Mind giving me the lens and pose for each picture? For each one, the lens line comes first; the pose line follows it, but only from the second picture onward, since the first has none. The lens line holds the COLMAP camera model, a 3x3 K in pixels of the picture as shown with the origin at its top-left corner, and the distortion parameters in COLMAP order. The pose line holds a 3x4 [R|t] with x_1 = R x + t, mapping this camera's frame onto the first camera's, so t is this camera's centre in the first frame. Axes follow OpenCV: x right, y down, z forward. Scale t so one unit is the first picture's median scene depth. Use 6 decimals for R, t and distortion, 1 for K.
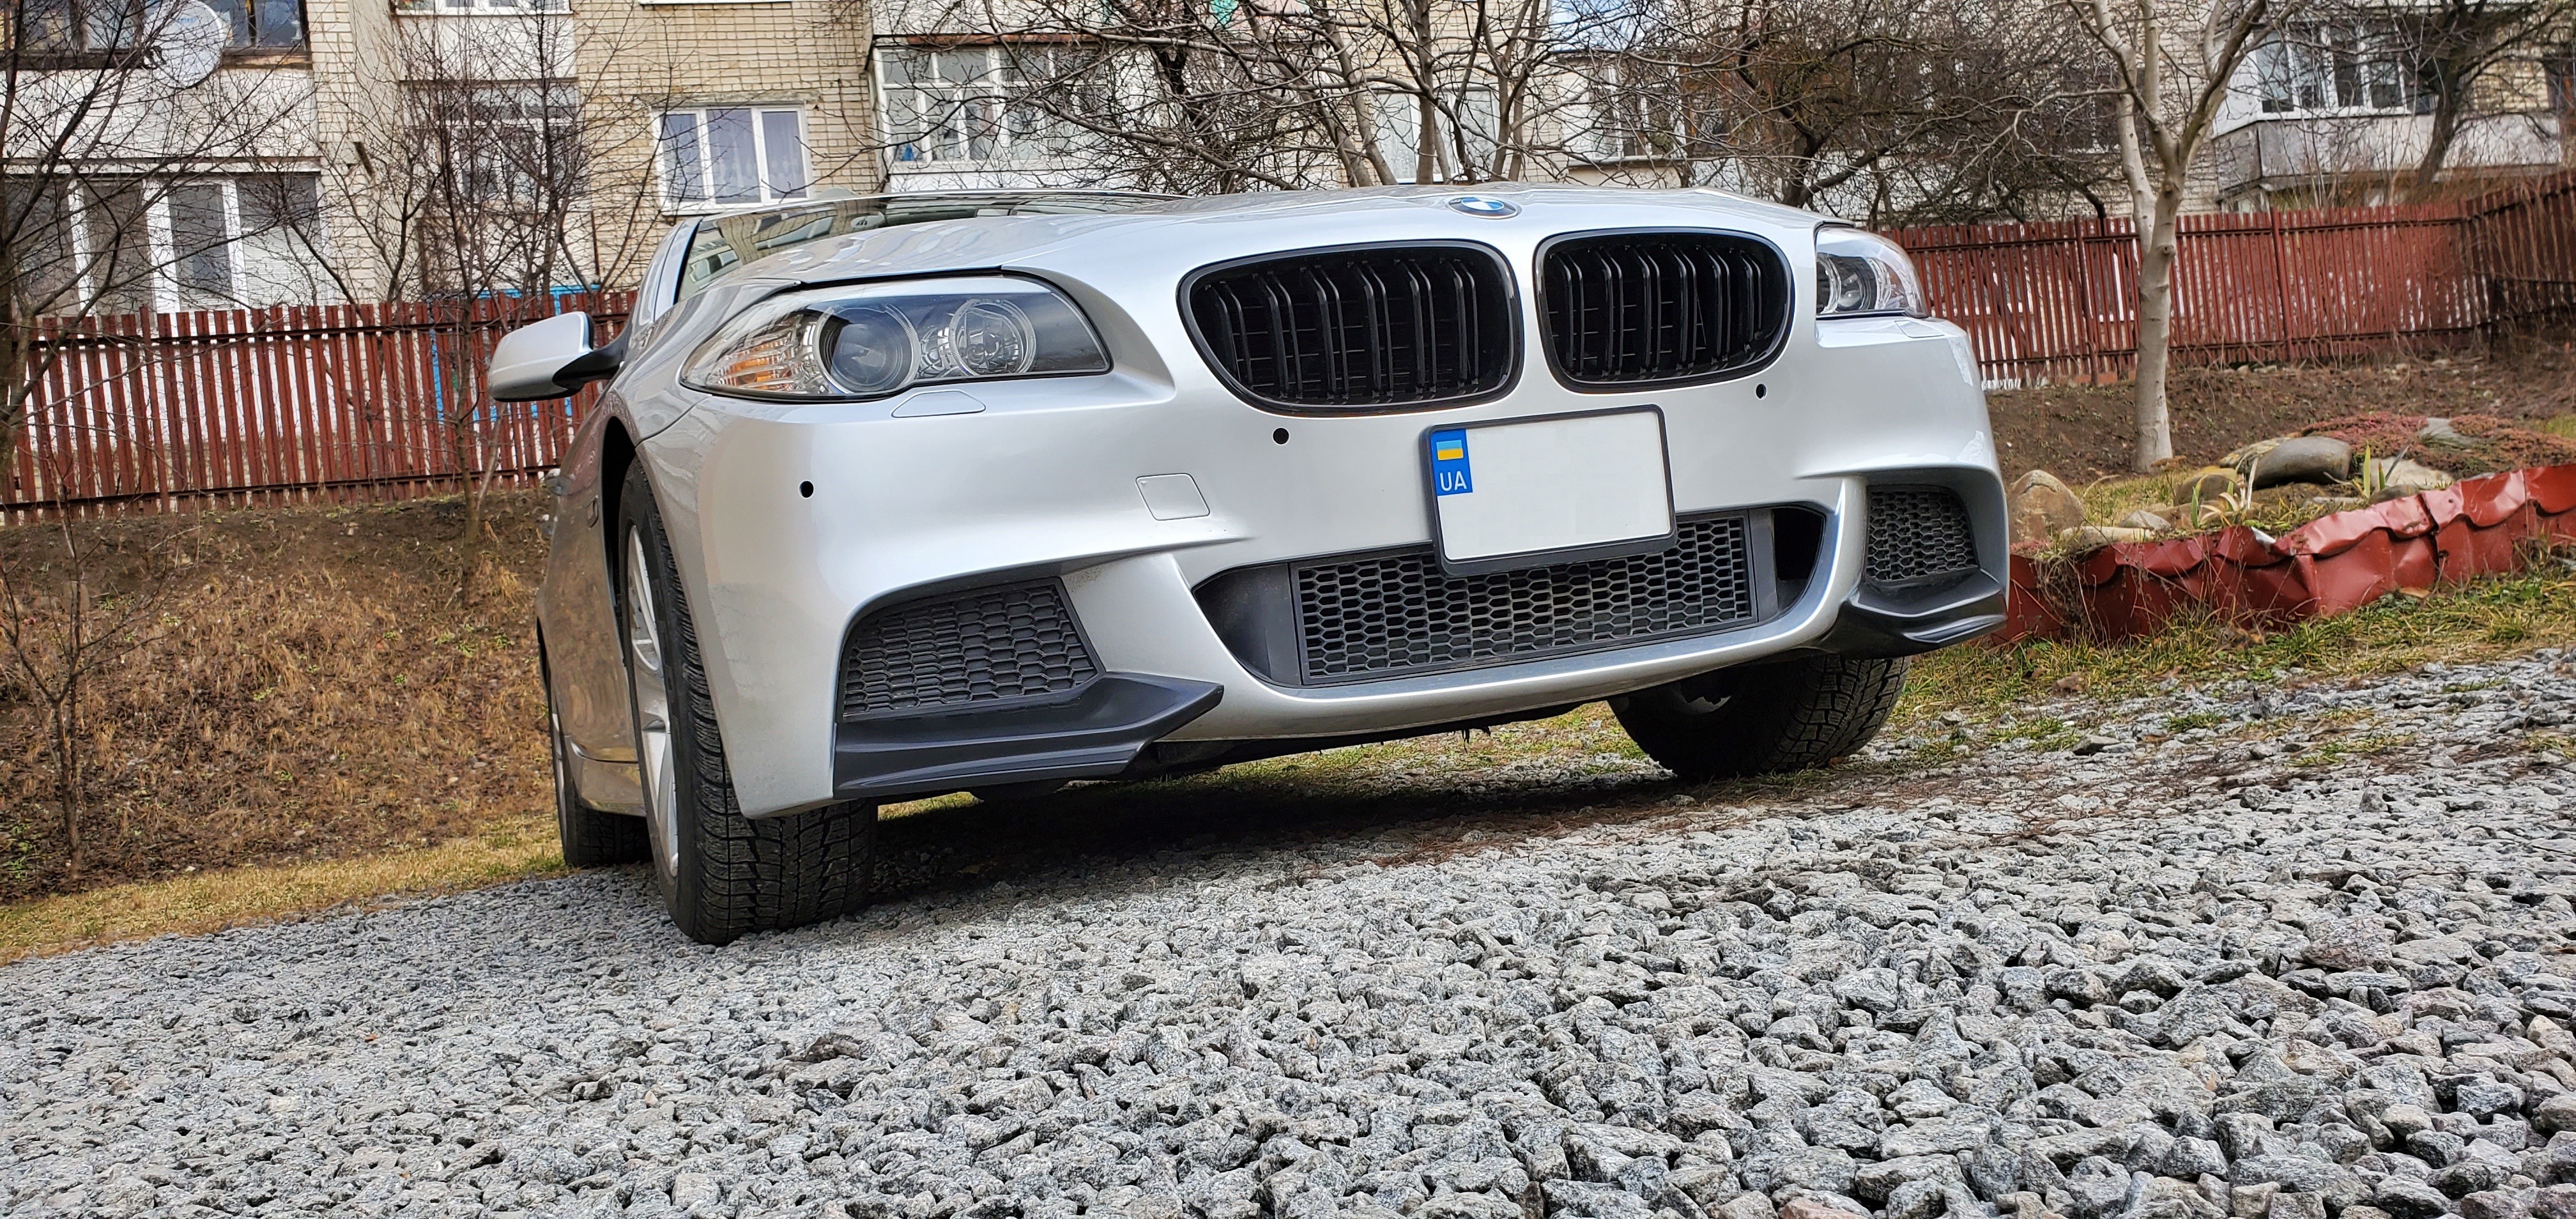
lens RADIAL K [[1956.6, 0, 1295.9], [0, 1956.6, 632.2], [0, 0, 1]] dist [0.028422, -0.010930]
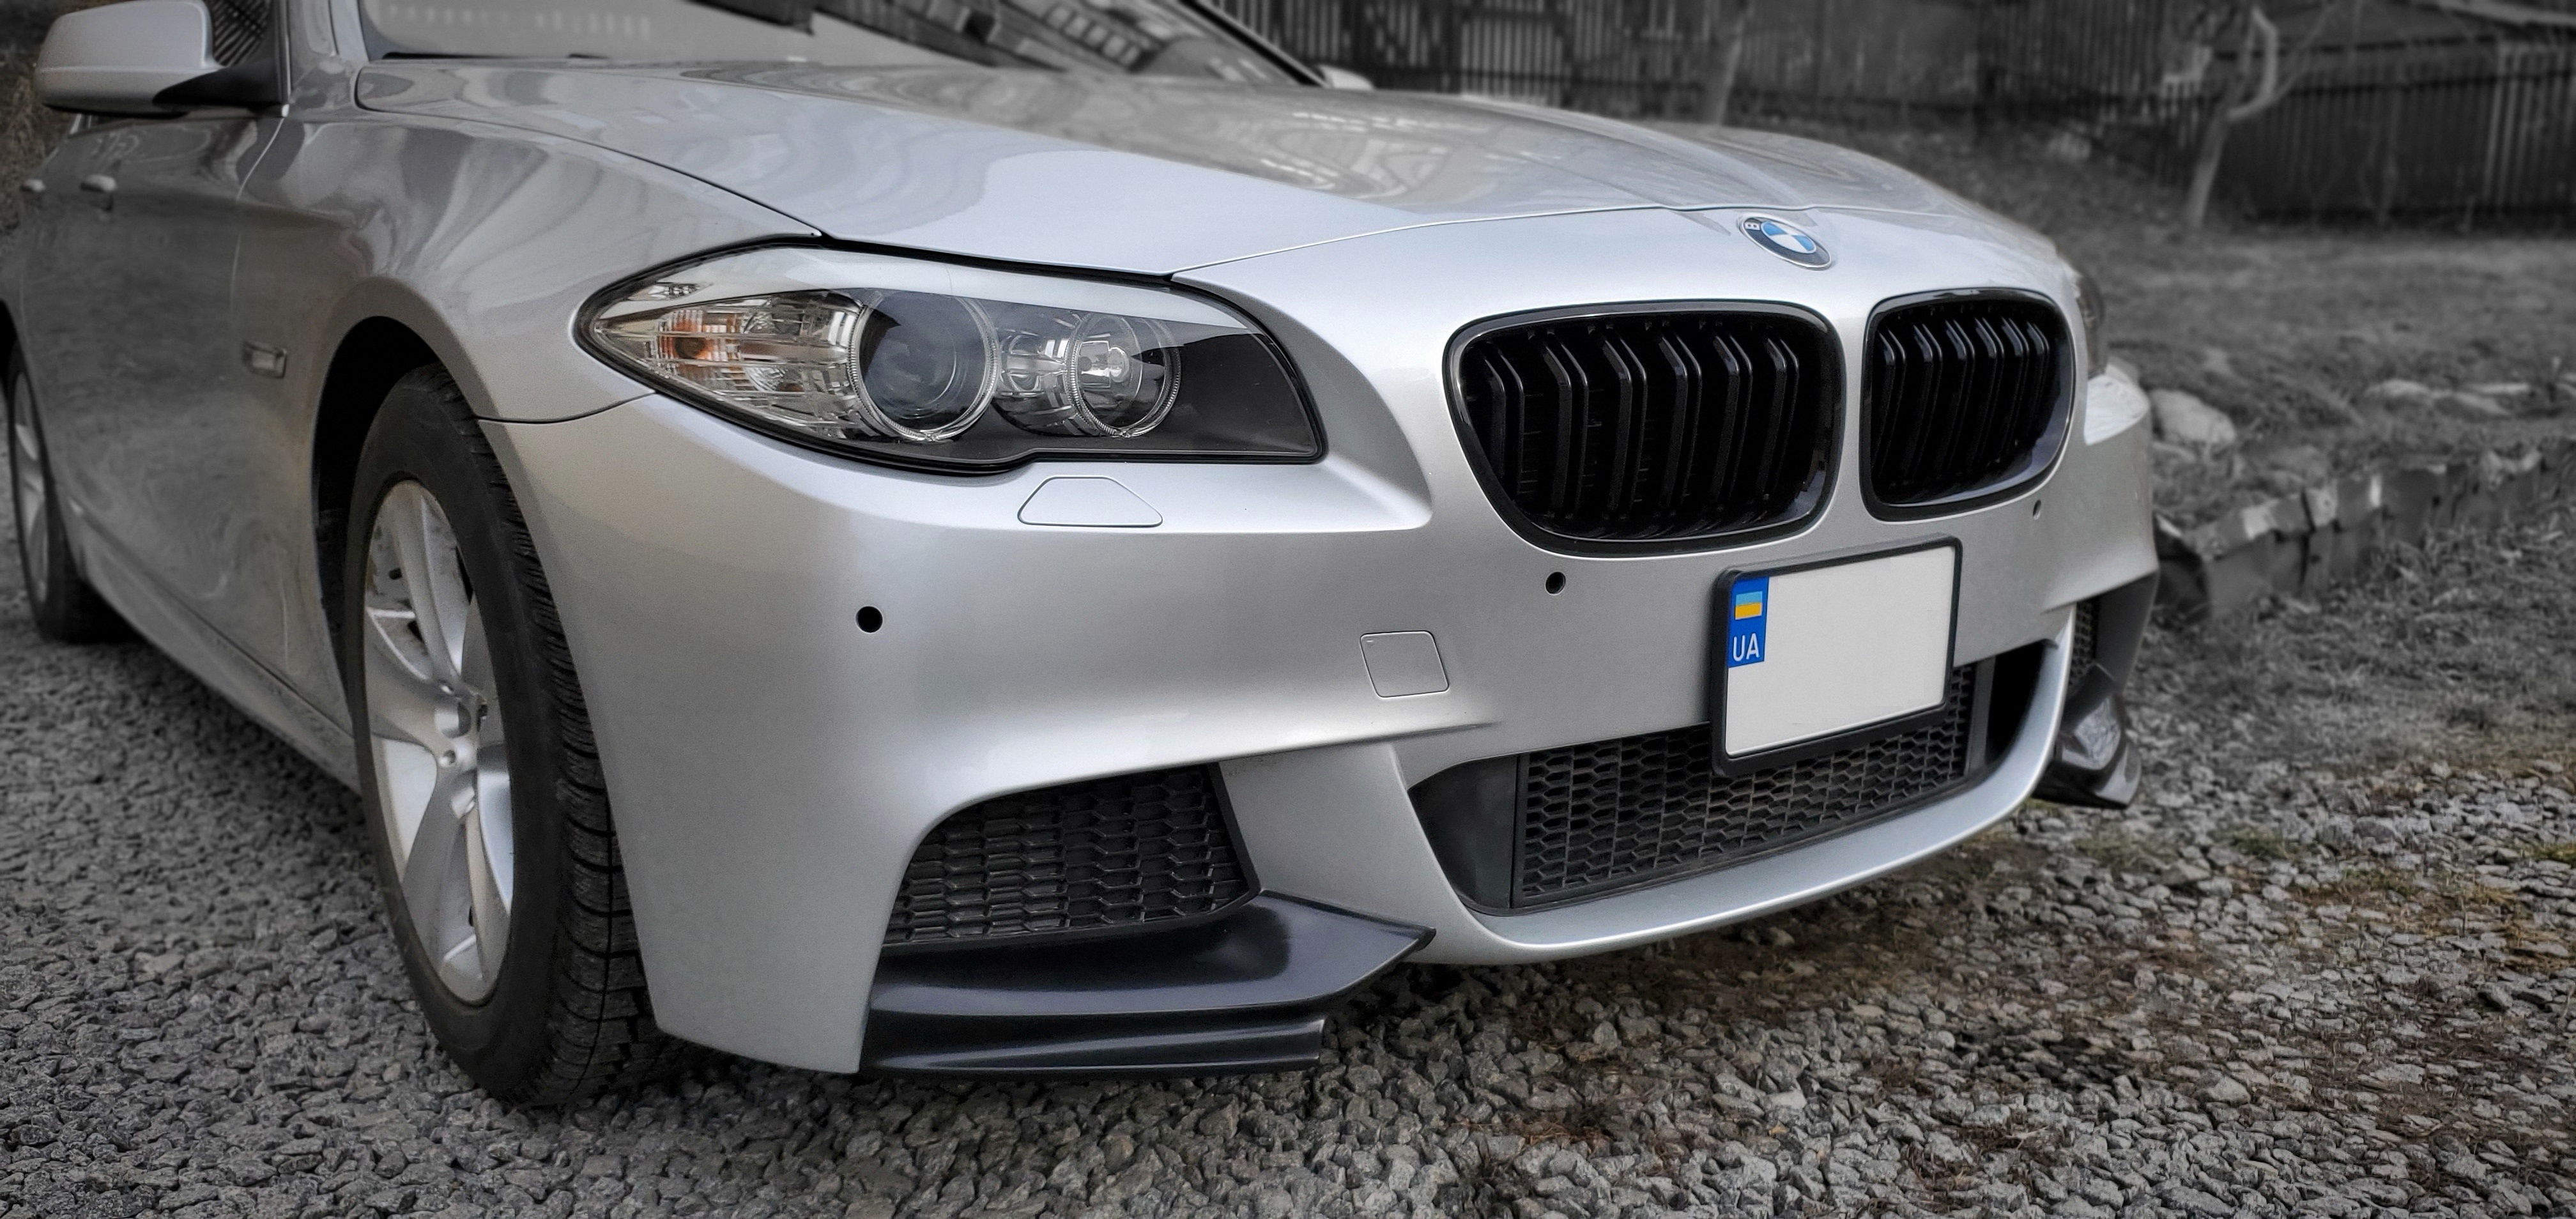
lens RADIAL K [[1969.5, 0, 1288.0], [0, 1969.5, 609.5], [0, 0, 1]] dist [0.011051, 0.007967]
pose [[0.957805, 0.076994, 0.276914, -0.271791], [-0.126215, 0.978259, 0.164561, -0.180481], [-0.258223, -0.192568, 0.946699, 0.338248]]
